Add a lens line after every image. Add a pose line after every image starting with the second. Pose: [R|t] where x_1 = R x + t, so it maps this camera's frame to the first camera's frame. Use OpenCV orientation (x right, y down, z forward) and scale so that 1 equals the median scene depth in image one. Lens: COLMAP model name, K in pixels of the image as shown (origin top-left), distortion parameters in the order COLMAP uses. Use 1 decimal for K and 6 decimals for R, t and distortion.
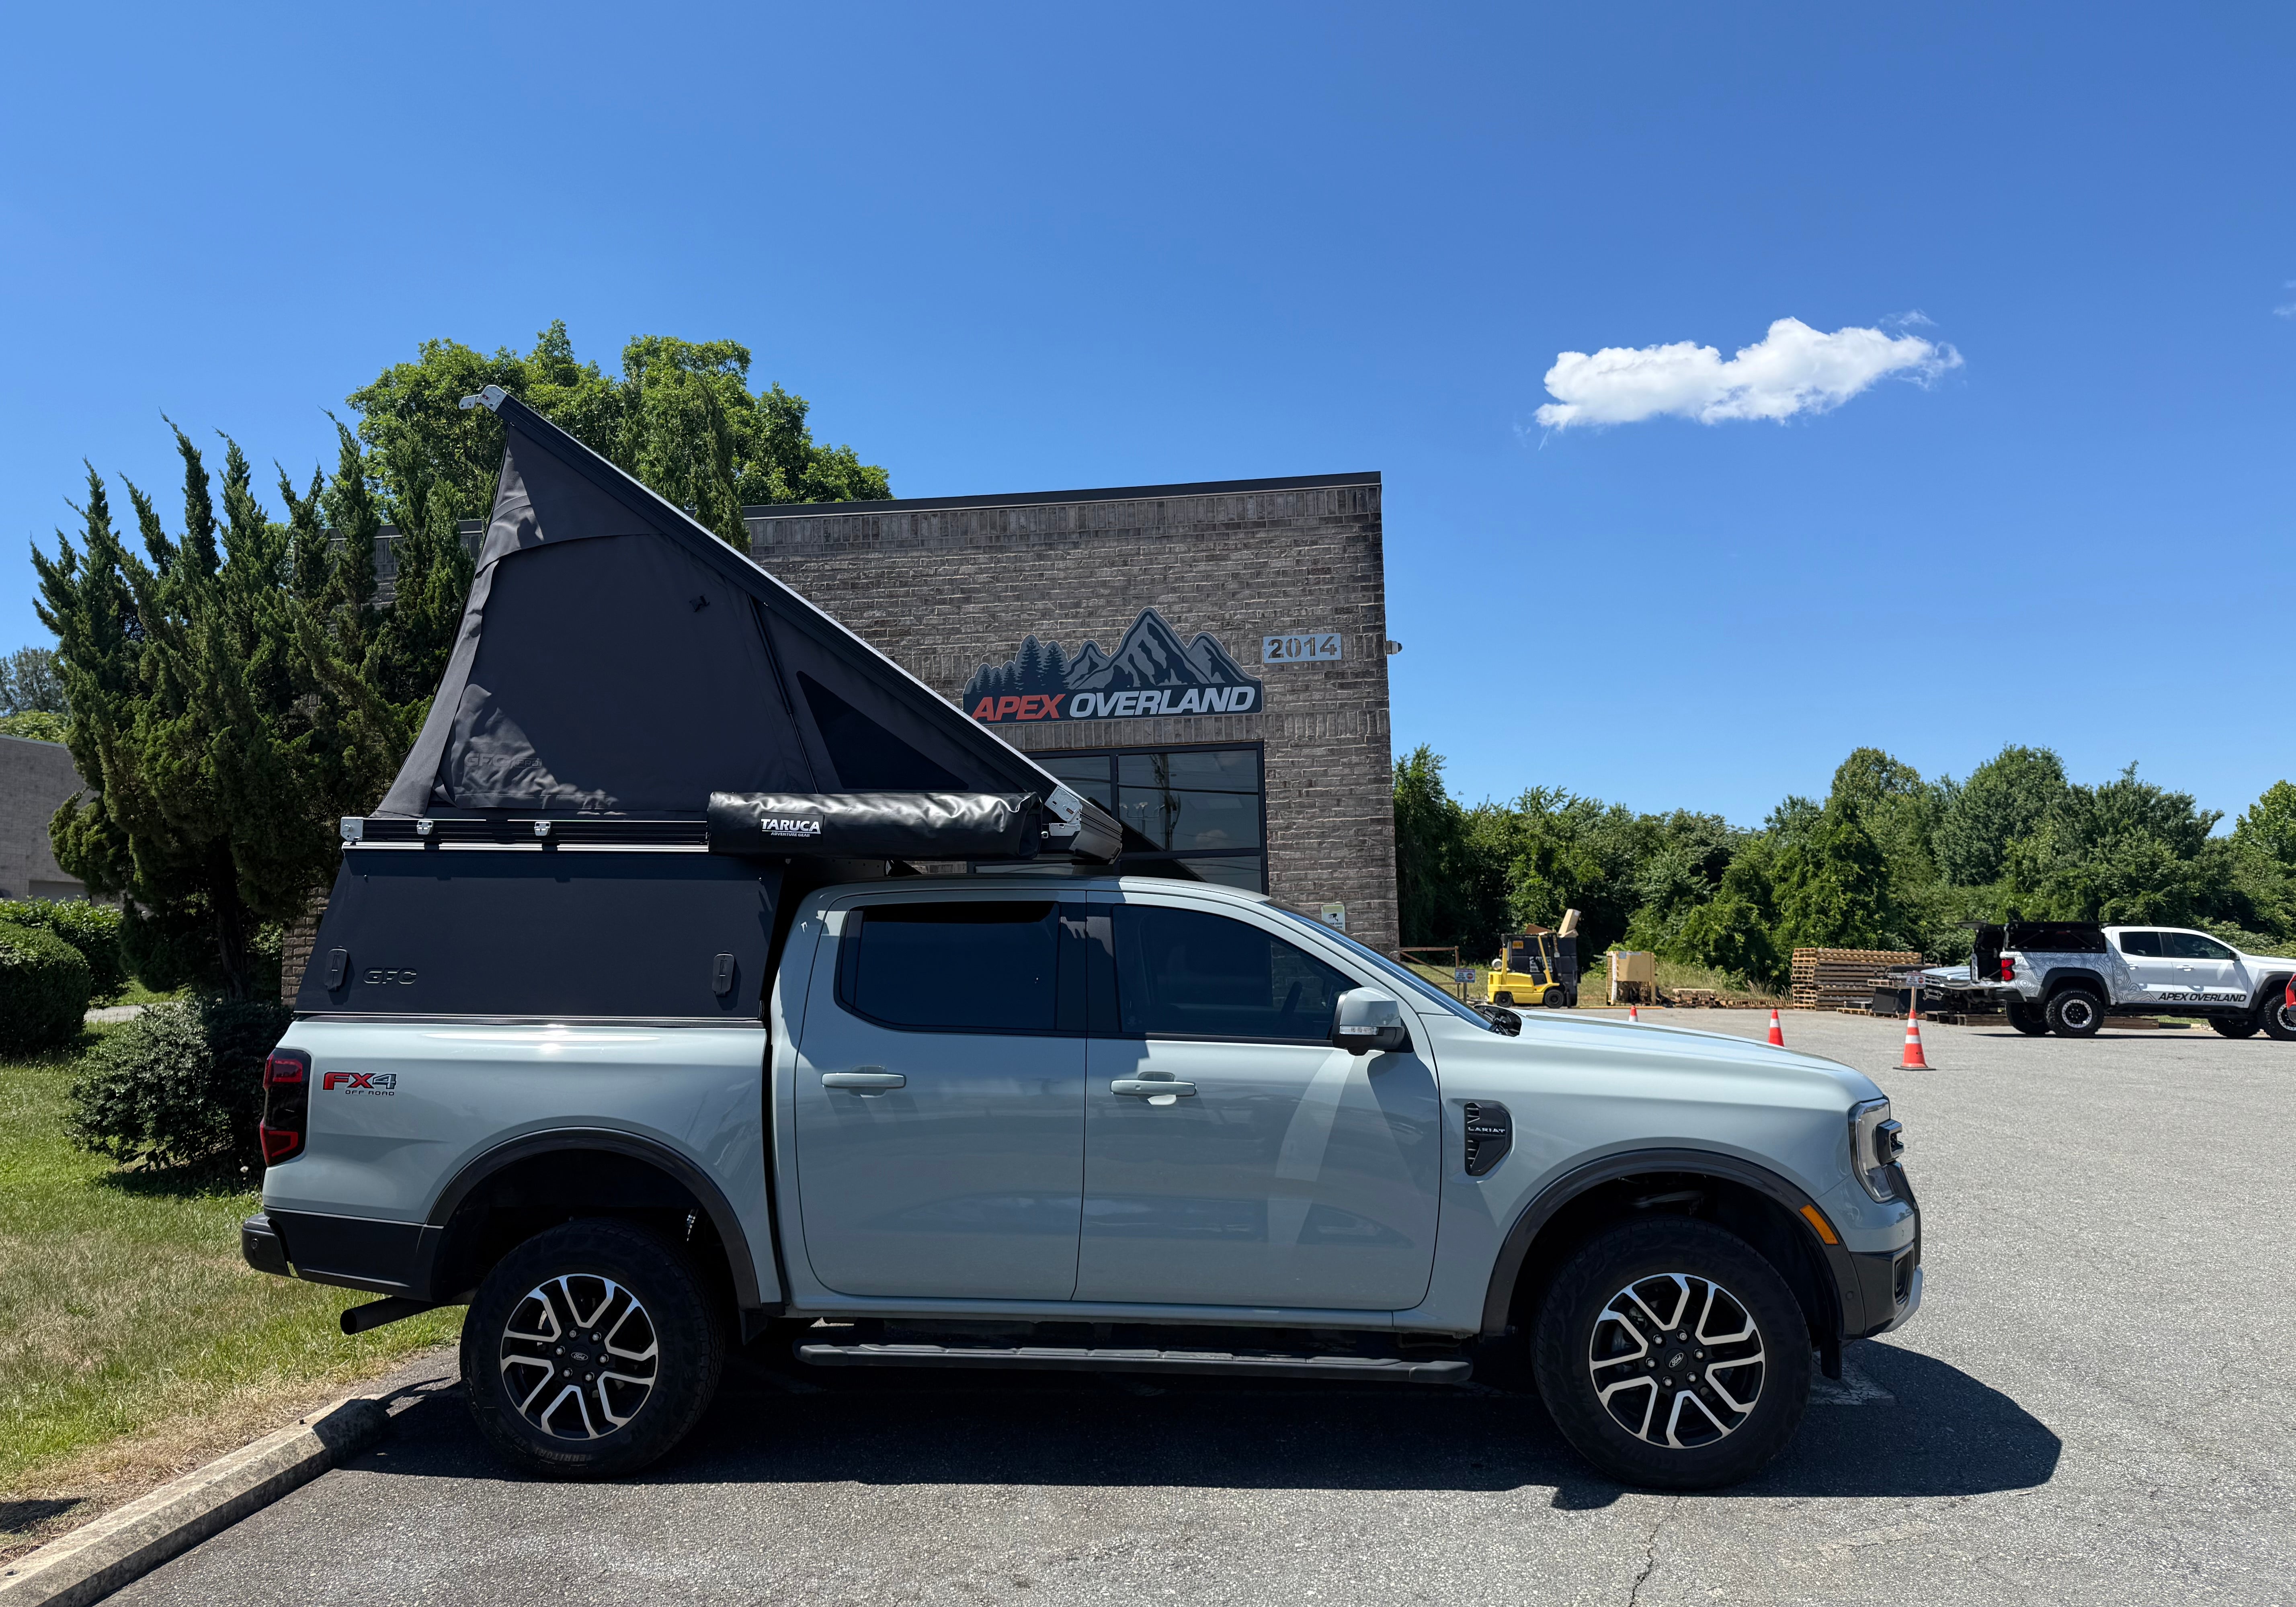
lens RADIAL K [[1716.5, 0, 1138.7], [0, 1716.5, 817.6], [0, 0, 1]] dist [0.093763, -0.118955]
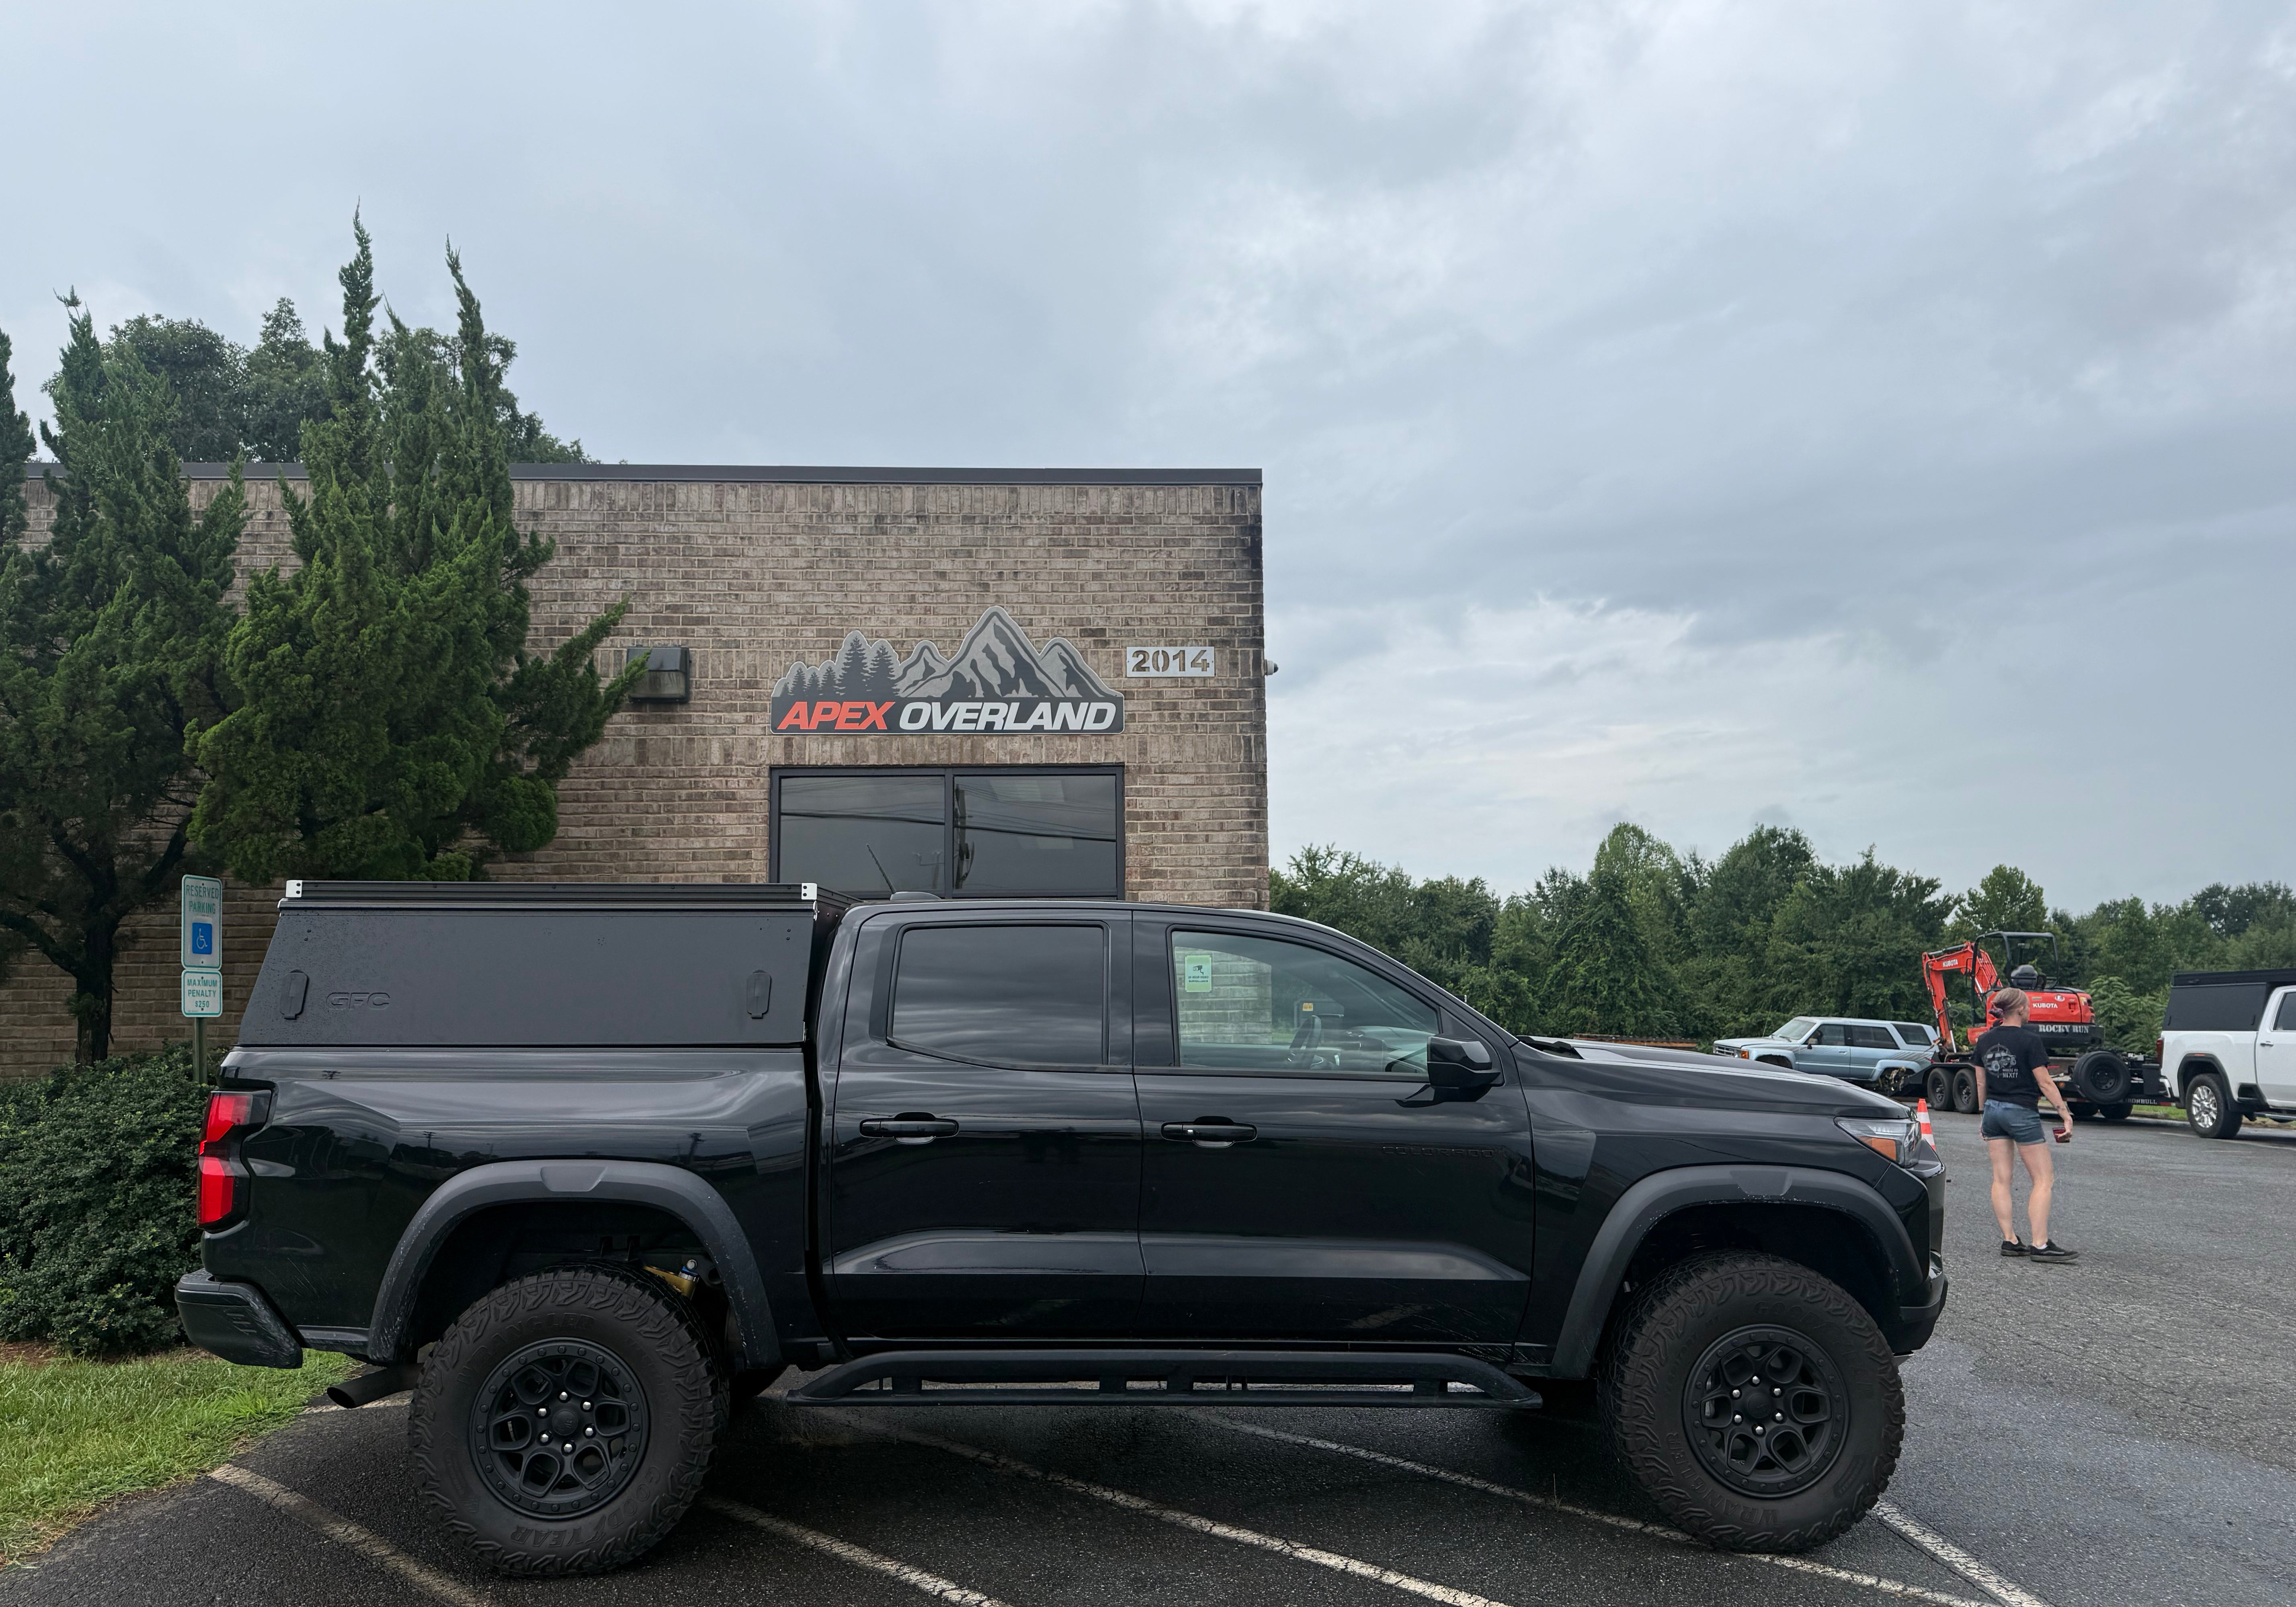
lens RADIAL K [[1716.5, 0, 1172.1], [0, 1716.5, 823.6], [0, 0, 1]] dist [0.093763, -0.118955]
pose [[0.988782, 0.034386, 0.145354, -0.028643], [-0.029977, 0.999025, -0.032417, 0.012334], [-0.146327, 0.027696, 0.988848, 0.132920]]
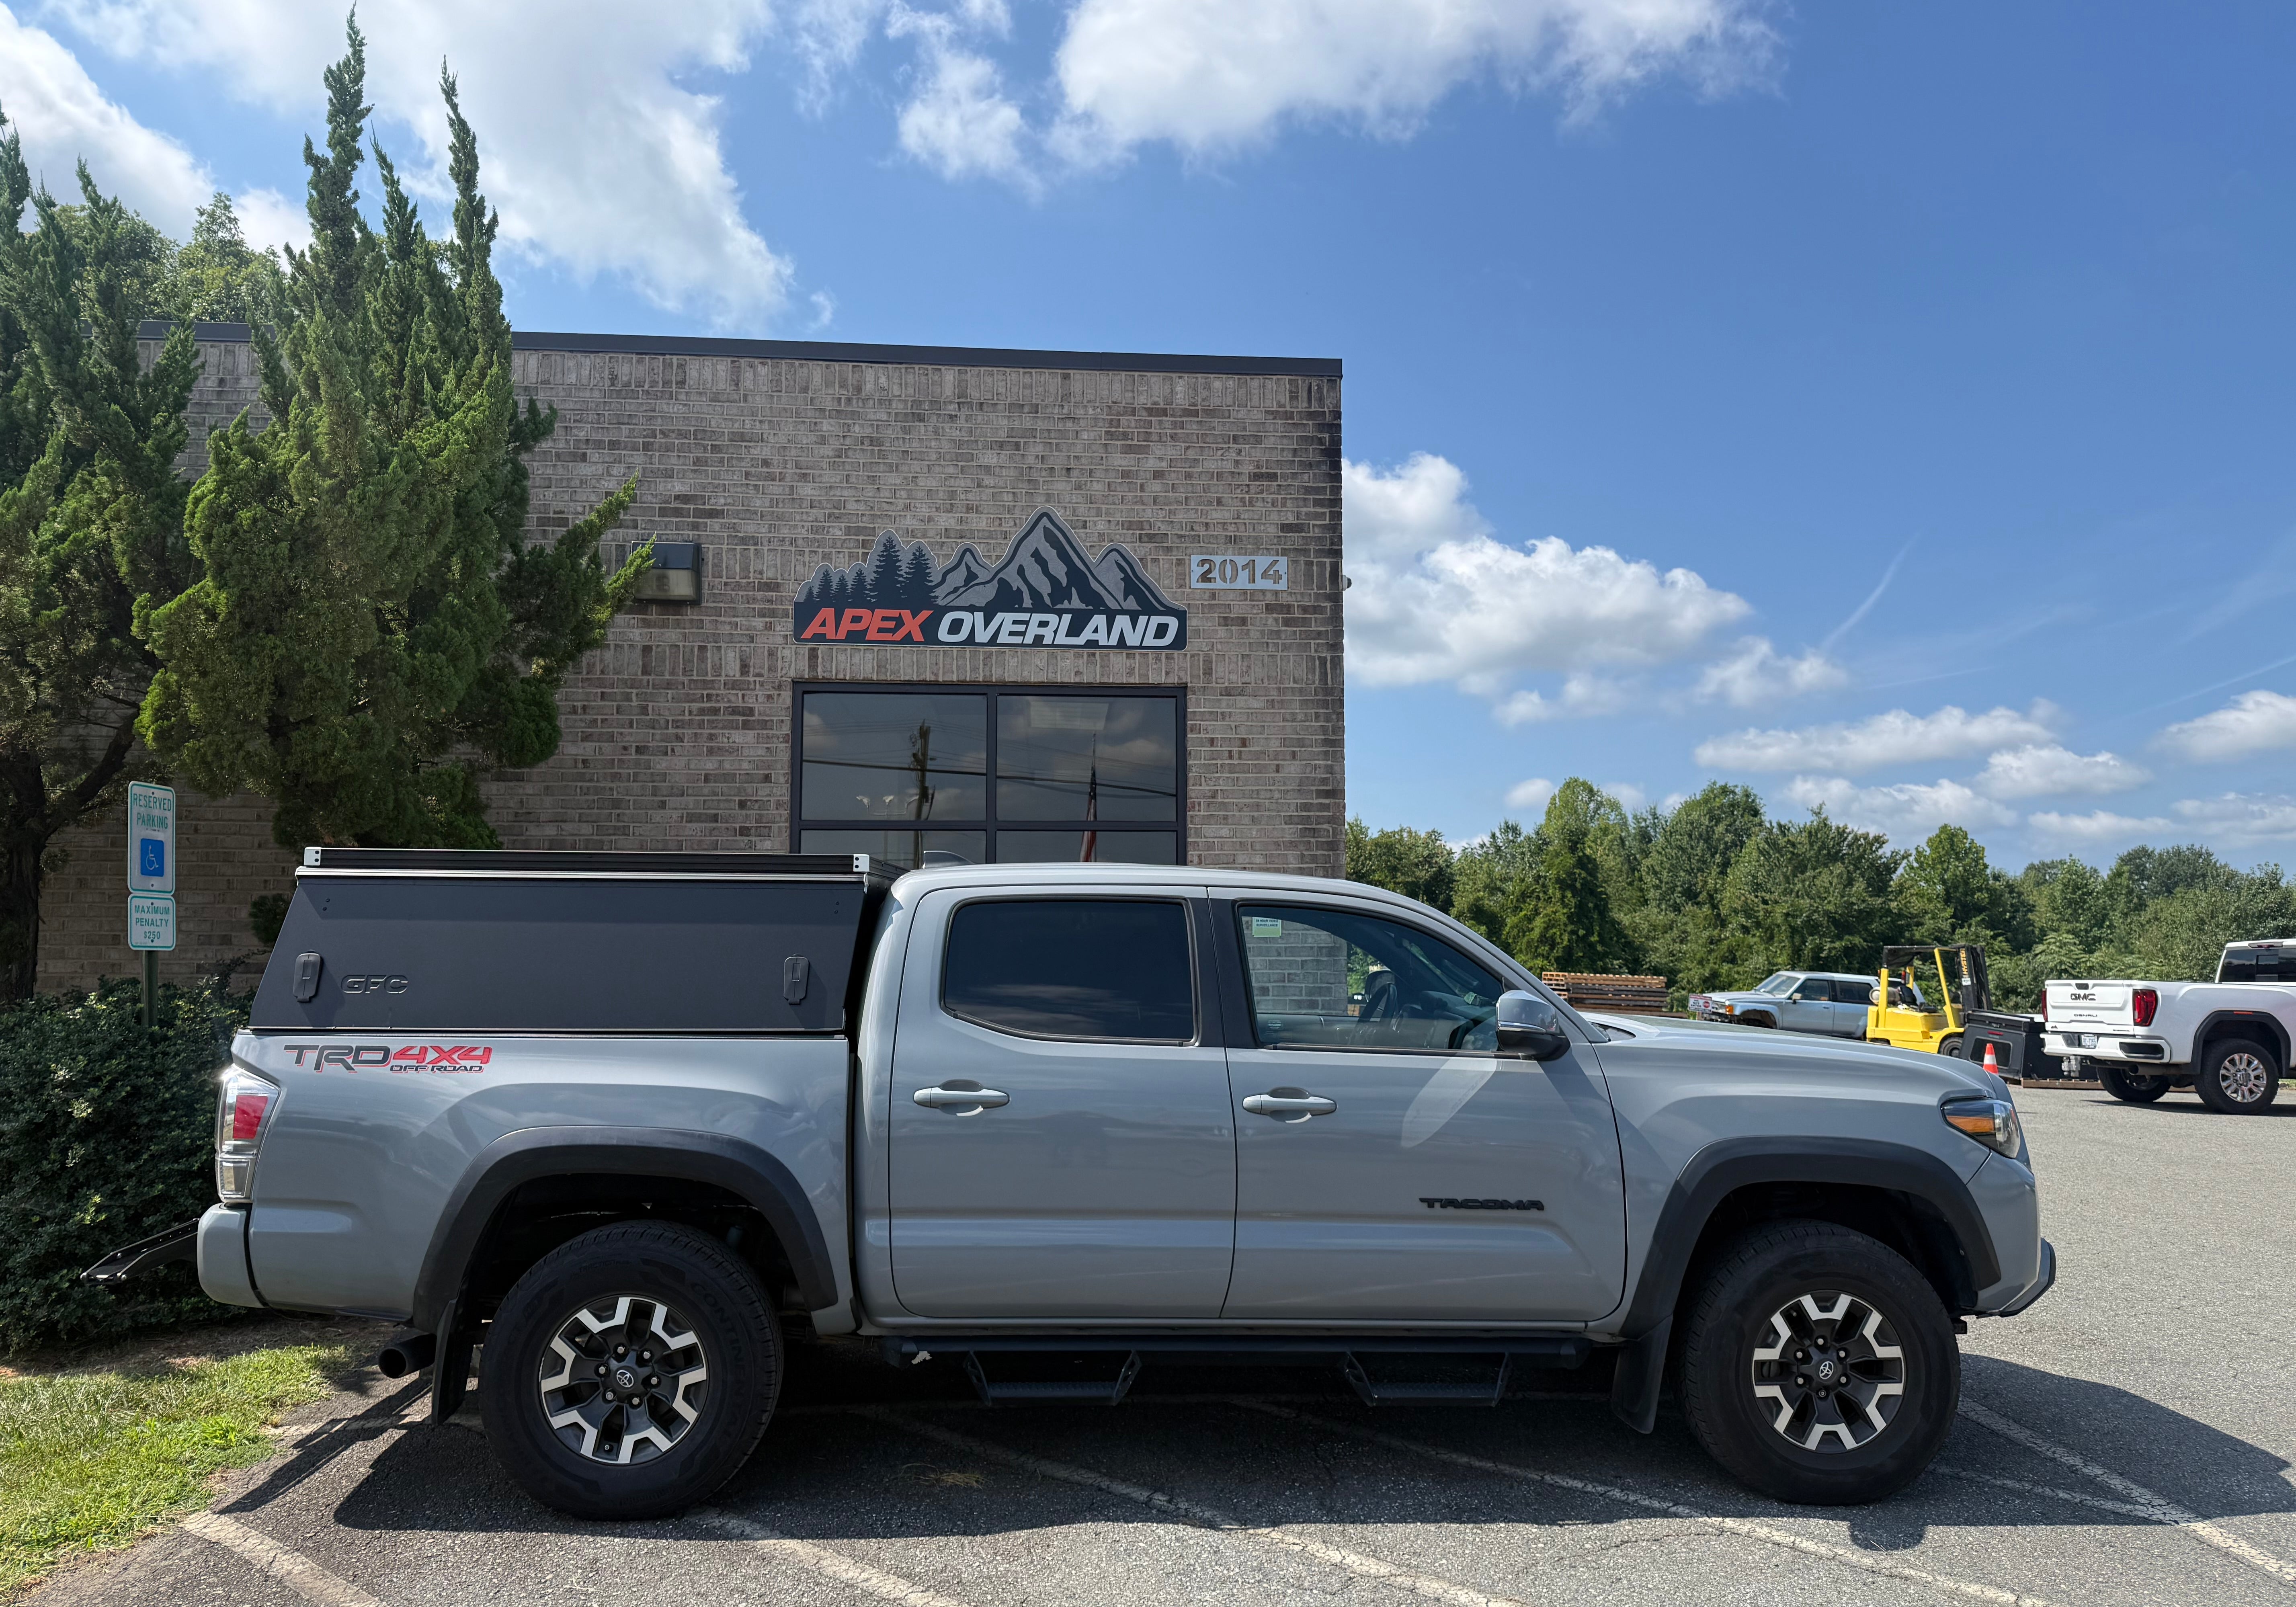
lens RADIAL K [[1716.5, 0, 1187.3], [0, 1716.5, 826.4], [0, 0, 1]] dist [0.093763, -0.118955]
pose [[0.980998, 0.044638, 0.188810, -0.072360], [-0.044897, 0.998987, -0.002911, 0.021693], [-0.188749, -0.005621, 0.982009, 0.223082]]
